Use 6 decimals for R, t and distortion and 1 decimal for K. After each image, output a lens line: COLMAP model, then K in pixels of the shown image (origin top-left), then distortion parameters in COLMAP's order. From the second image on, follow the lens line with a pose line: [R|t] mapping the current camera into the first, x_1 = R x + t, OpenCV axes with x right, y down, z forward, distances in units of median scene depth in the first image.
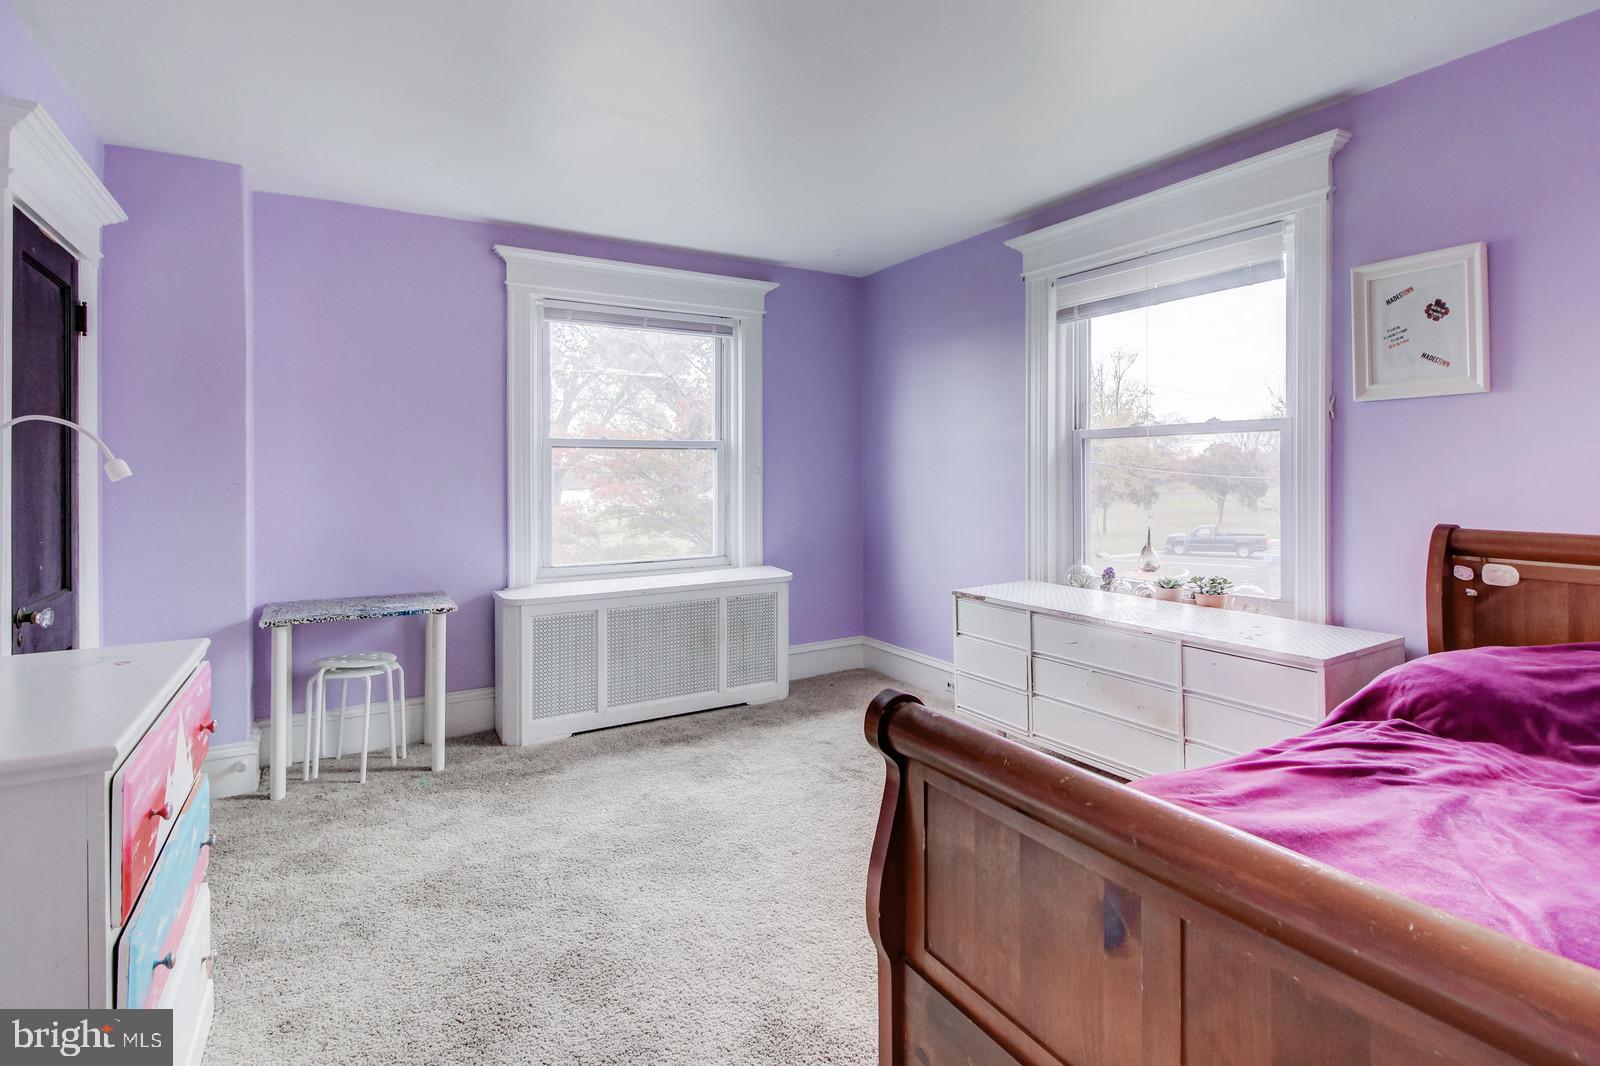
lens RADIAL K [[784.8, 0, 803.4], [0, 784.8, 480.6], [0, 0, 1]] dist [-0.001104, -0.000618]
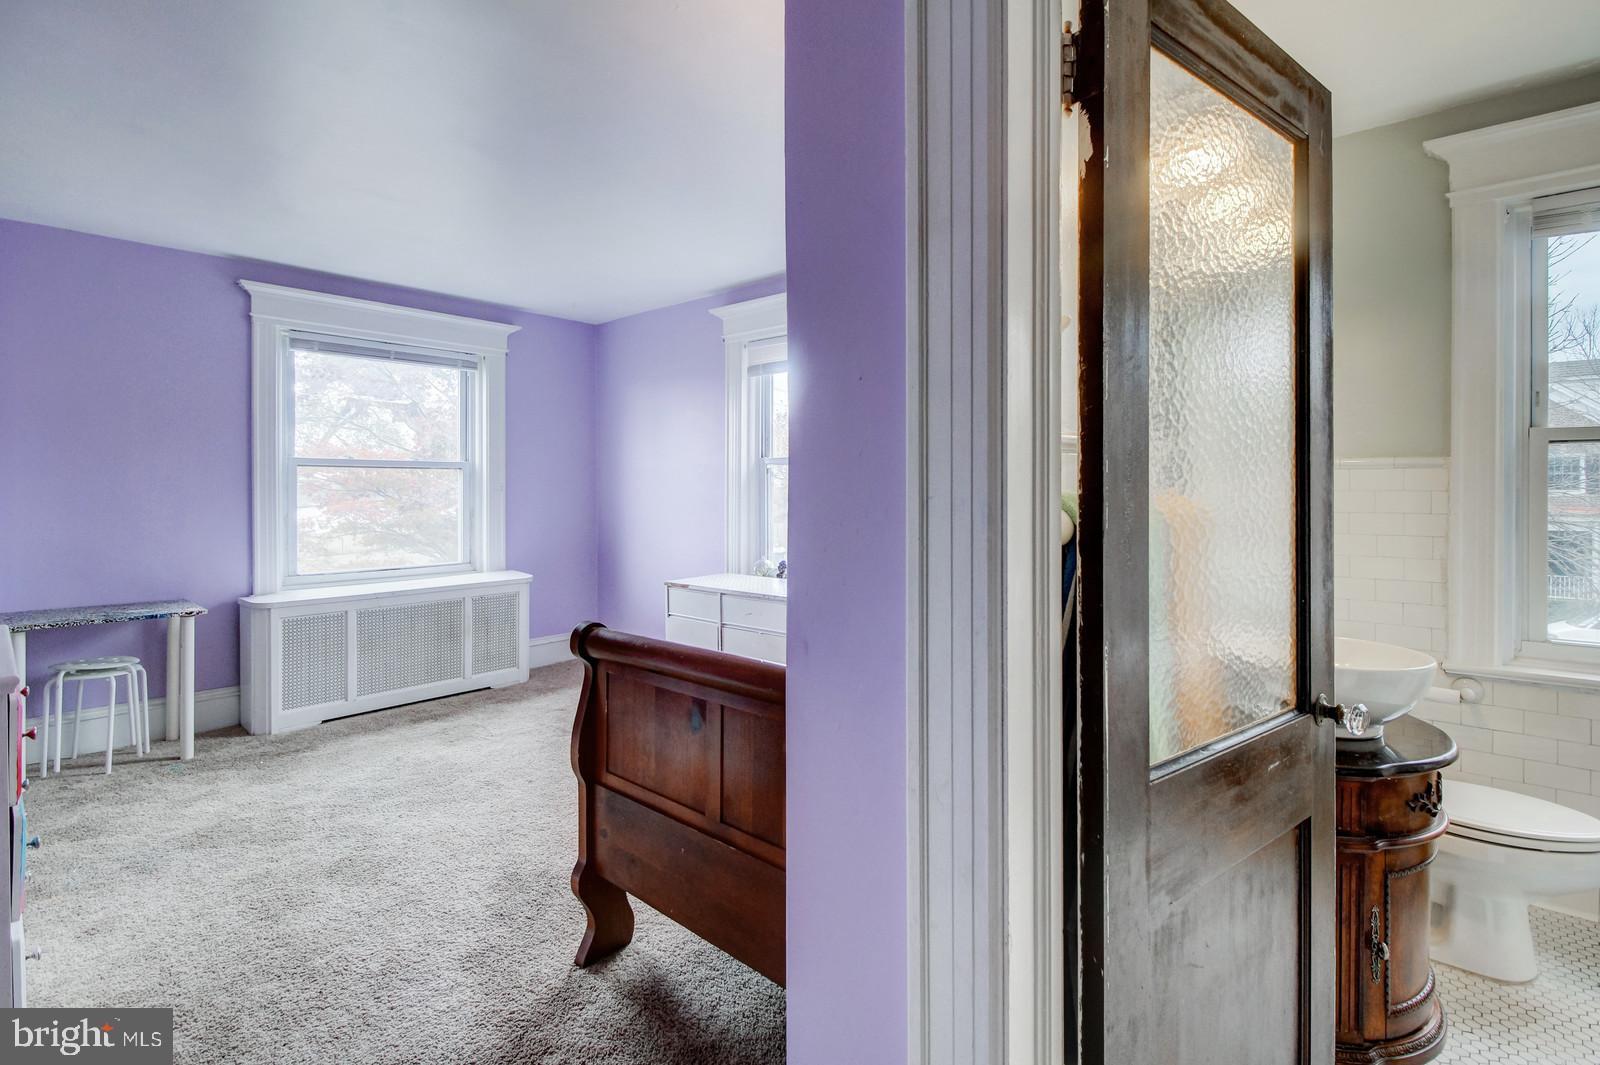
lens RADIAL K [[744.5, 0, 804.3], [0, 744.5, 493.6], [0, 0, 1]] dist [0.016803, -0.014120]
pose [[0.947064, 0.000450, 0.321045, 0.016291], [0.001807, 0.999976, -0.006731, 0.005161], [-0.321041, 0.006955, 0.947040, -0.251233]]
